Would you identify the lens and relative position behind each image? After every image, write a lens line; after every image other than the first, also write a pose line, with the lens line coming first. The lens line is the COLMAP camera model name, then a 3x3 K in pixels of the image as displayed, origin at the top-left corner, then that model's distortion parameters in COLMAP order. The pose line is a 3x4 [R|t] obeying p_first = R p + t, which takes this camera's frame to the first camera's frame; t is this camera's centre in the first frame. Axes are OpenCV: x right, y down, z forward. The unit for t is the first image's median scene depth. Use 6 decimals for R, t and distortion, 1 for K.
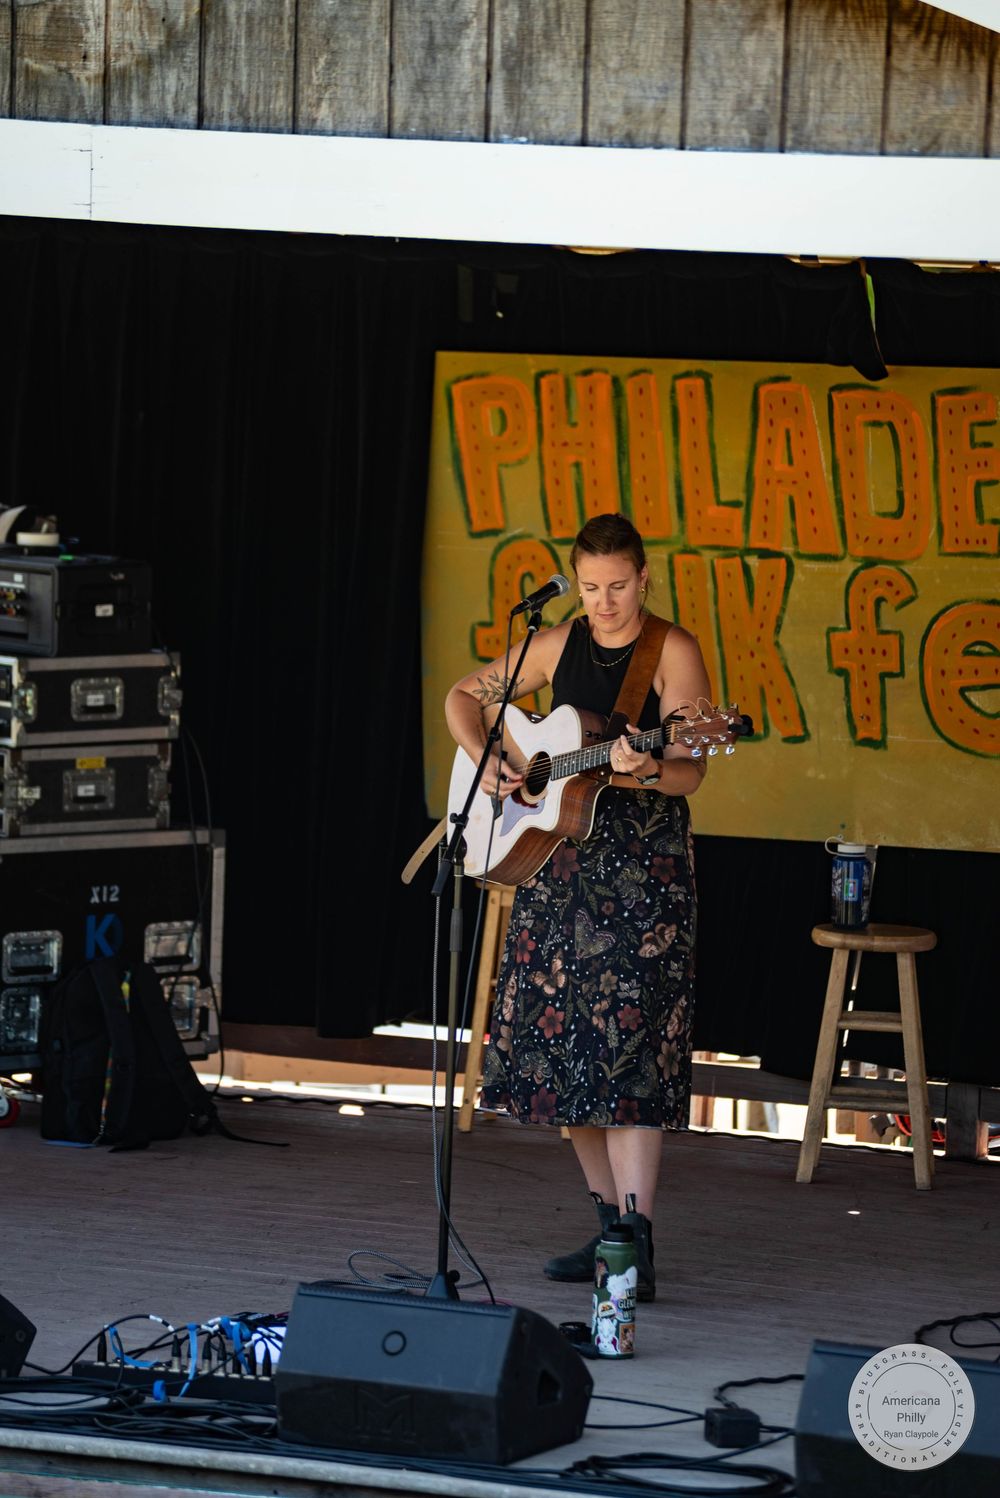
lens RADIAL K [[8376.0, 0, 500.0], [0, 8376.0, 749.0], [0, 0, 1]] dist [2.114235, -11.459914]
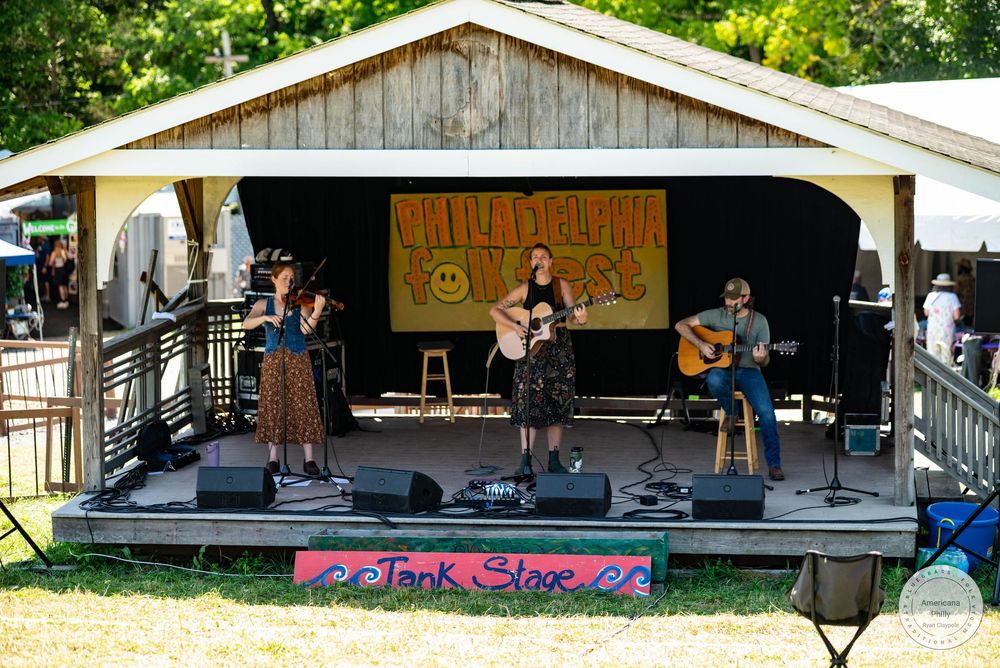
lens RADIAL K [[2766.5, 0, 500.0], [0, 2766.5, 334.0], [0, 0, 1]] dist [-0.173302, -0.168112]
pose [[0.959351, -0.076345, 0.271693, -0.351799], [0.068130, 0.996892, 0.039555, -0.041645], [-0.273869, -0.019437, 0.961571, -0.107760]]
